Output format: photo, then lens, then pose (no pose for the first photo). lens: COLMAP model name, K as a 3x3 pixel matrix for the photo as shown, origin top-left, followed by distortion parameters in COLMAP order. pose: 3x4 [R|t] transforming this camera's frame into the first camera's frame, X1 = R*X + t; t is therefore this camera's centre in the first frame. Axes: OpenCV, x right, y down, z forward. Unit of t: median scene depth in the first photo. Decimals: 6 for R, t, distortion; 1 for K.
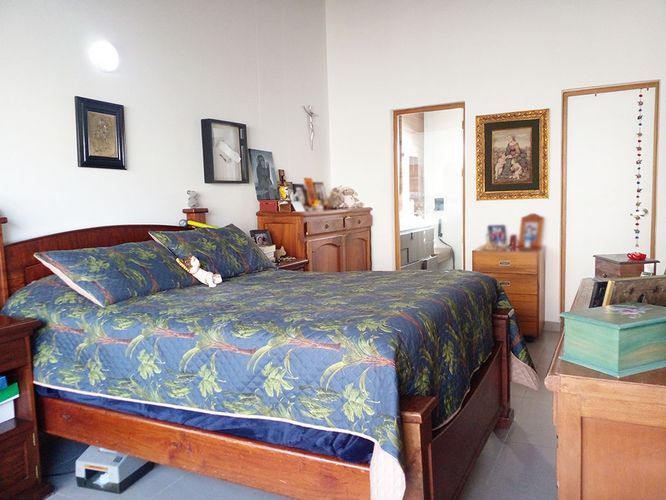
lens RADIAL K [[544.9, 0, 333.3], [0, 544.9, 250.3], [0, 0, 1]] dist [0.051348, -0.081307]
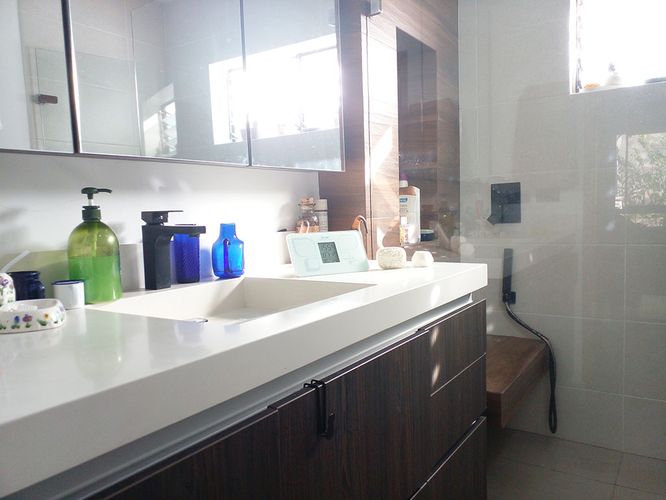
lens RADIAL K [[544.9, 0, 332.7], [0, 544.9, 251.1], [0, 0, 1]] dist [0.051348, -0.081307]
pose [[0.994552, 0.000830, -0.104240, 0.126043], [-0.002372, 0.999890, -0.014663, -0.051750], [0.104217, 0.014830, 0.994444, 0.667267]]
